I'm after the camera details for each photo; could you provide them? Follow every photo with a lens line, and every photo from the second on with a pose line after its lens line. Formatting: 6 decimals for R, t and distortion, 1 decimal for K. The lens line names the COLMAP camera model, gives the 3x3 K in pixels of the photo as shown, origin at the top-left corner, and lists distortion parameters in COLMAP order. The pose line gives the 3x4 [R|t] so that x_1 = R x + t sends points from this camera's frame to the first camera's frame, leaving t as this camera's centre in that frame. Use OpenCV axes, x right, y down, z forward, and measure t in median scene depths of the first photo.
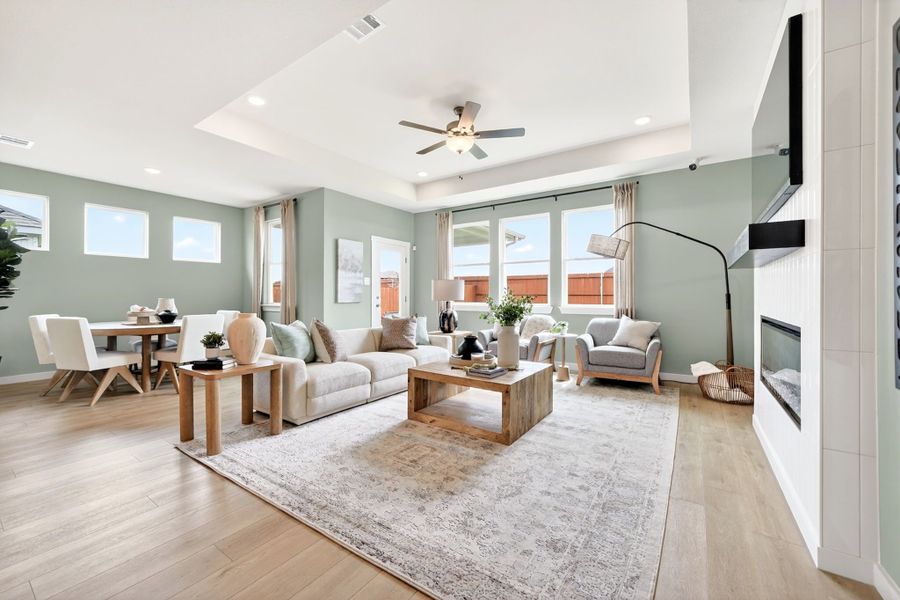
lens RADIAL K [[355.7, 0, 449.0], [0, 355.7, 293.1], [0, 0, 1]] dist [-0.000837, 0.000089]
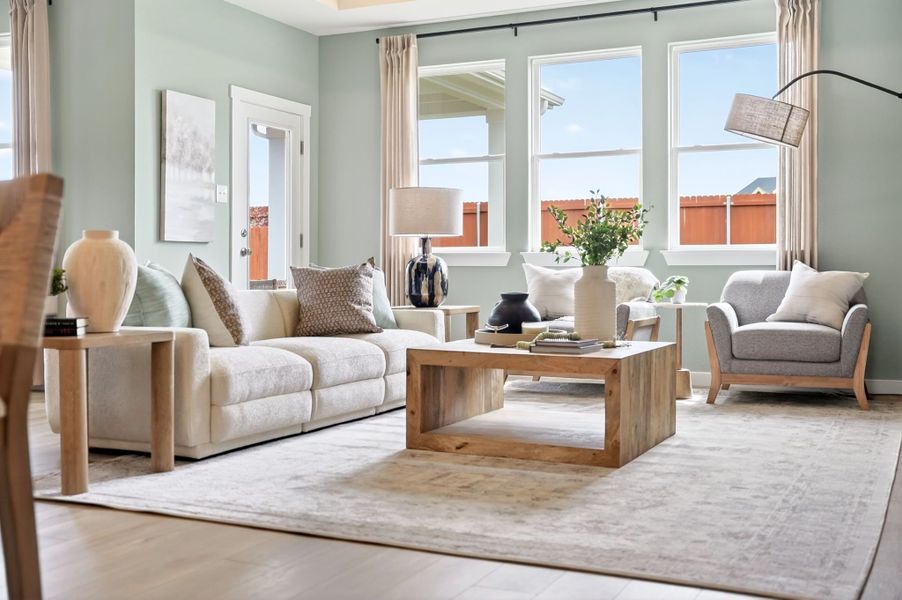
lens RADIAL K [[1031.6, 0, 450.3], [0, 1031.6, 273.8], [0, 0, 1]] dist [0.012904, 0.024763]
pose [[0.986811, -0.001257, 0.161872, -0.213221], [0.000357, 0.999984, 0.005587, 0.072180], [-0.161877, -0.005456, 0.986796, -0.330144]]
